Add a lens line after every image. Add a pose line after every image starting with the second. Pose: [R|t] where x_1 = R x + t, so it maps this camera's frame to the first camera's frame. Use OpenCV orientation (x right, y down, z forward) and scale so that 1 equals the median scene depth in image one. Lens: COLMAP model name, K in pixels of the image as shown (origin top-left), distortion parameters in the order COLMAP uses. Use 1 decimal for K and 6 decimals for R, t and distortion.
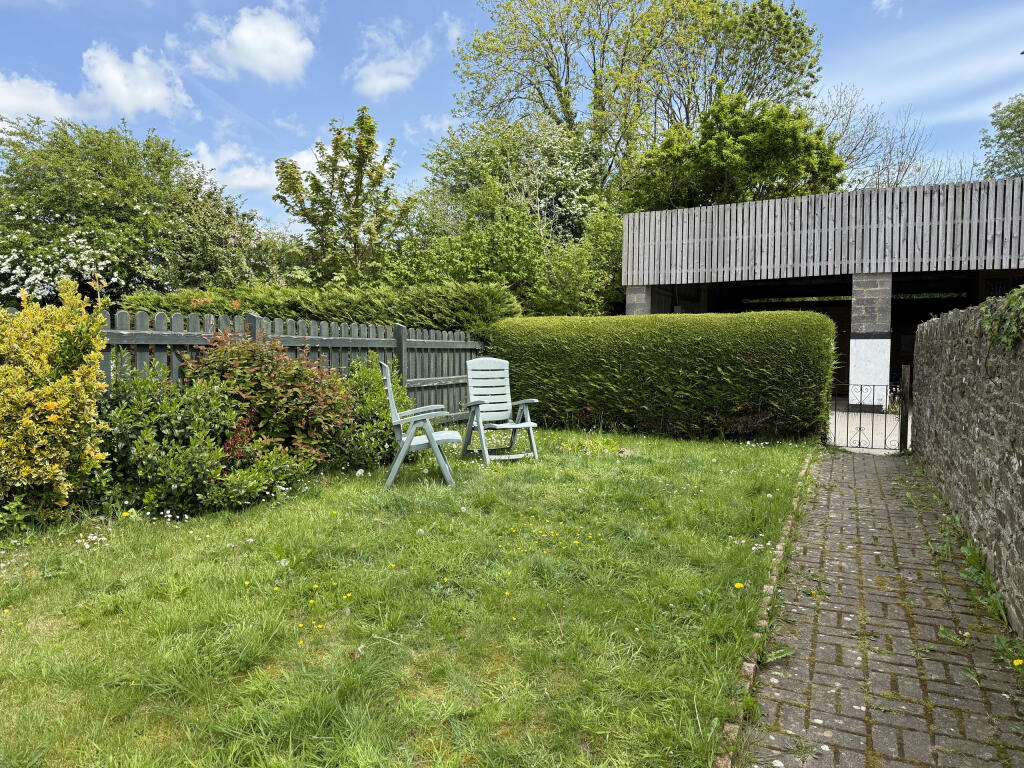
lens RADIAL K [[722.0, 0, 512.0], [0, 722.0, 384.0], [0, 0, 1]] dist [-0.002547, 0.030656]
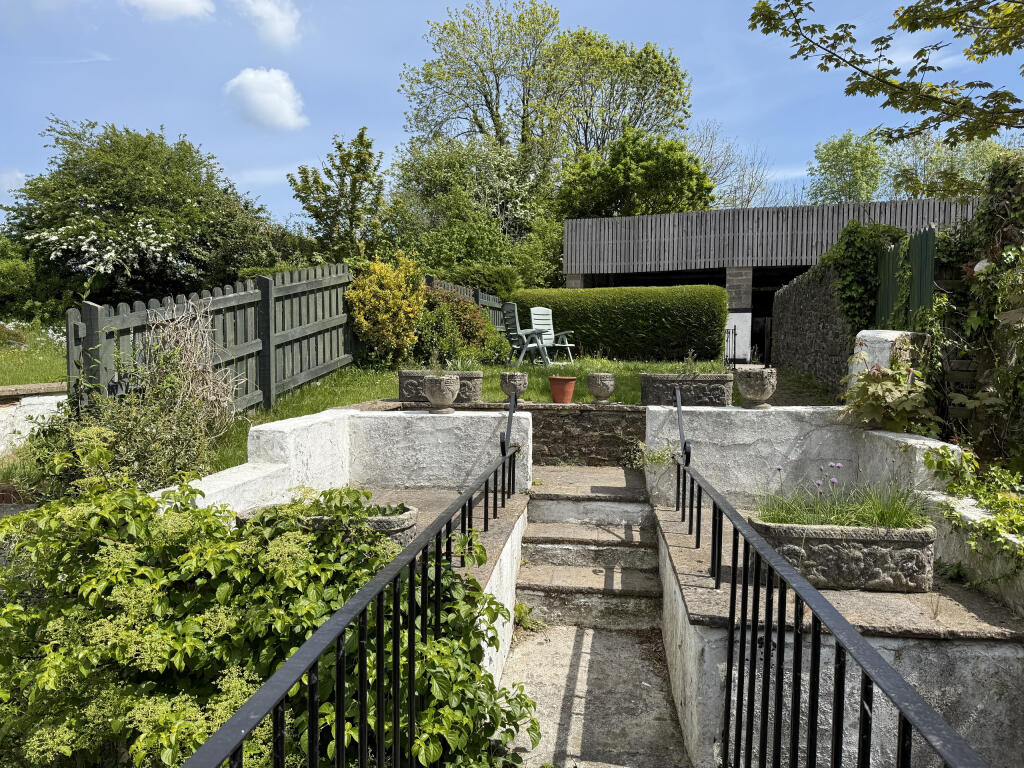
lens RADIAL K [[717.2, 0, 512.0], [0, 717.2, 384.0], [0, 0, 1]] dist [0.055411, -0.002295]
pose [[0.982866, -0.009069, 0.184101, -0.197038], [0.008878, 0.999959, 0.001862, 0.066963], [-0.184110, -0.000195, 0.982906, -0.302399]]
